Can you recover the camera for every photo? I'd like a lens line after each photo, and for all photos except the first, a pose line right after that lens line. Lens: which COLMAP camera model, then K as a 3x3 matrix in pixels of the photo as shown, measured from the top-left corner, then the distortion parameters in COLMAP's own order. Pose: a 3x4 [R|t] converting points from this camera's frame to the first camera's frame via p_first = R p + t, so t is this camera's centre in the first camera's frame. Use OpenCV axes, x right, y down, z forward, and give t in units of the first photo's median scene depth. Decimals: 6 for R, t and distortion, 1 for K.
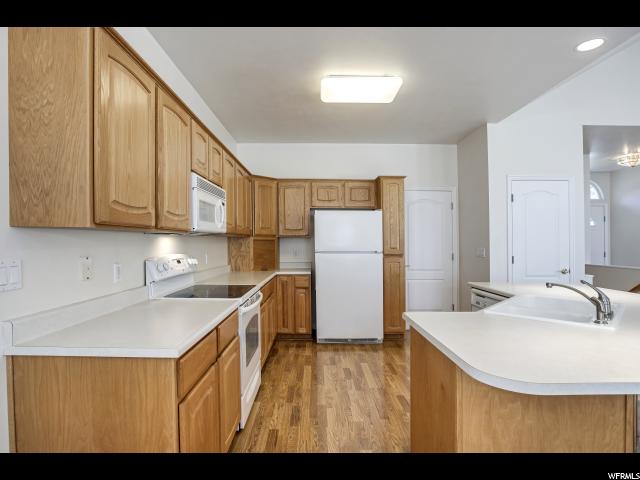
lens RADIAL K [[336.4, 0, 305.5], [0, 336.4, 239.0], [0, 0, 1]] dist [-0.023961, 0.004101]
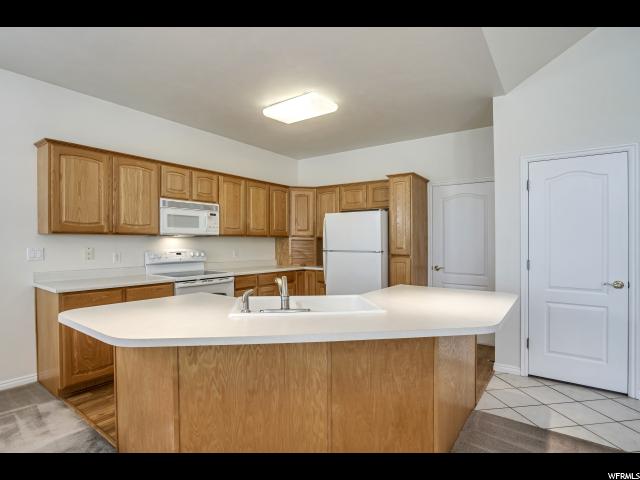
lens RADIAL K [[336.4, 0, 320.1], [0, 336.4, 243.7], [0, 0, 1]] dist [-0.023961, 0.004101]
pose [[0.807720, 0.005227, -0.589543, 0.655059], [0.001747, 0.999935, 0.011259, 0.003093], [0.589564, -0.010123, 0.807658, 0.079084]]
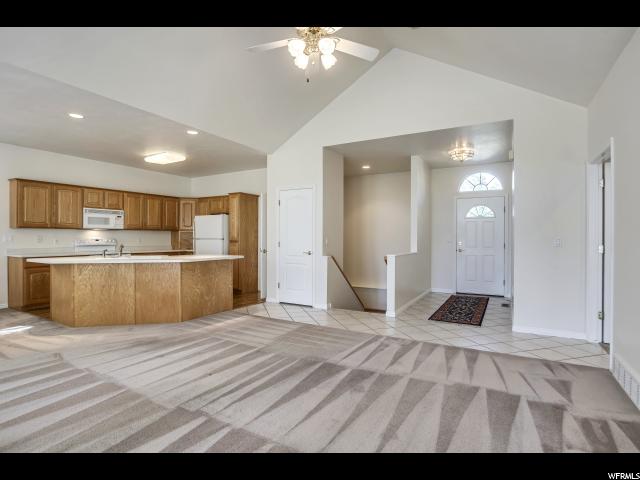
lens RADIAL K [[336.4, 0, 319.3], [0, 336.4, 233.8], [0, 0, 1]] dist [-0.023961, 0.004101]
pose [[0.852219, -0.005221, -0.523159, 1.491939], [0.003175, 0.999983, -0.004808, 0.022620], [0.523176, 0.002437, 0.852221, -0.183350]]
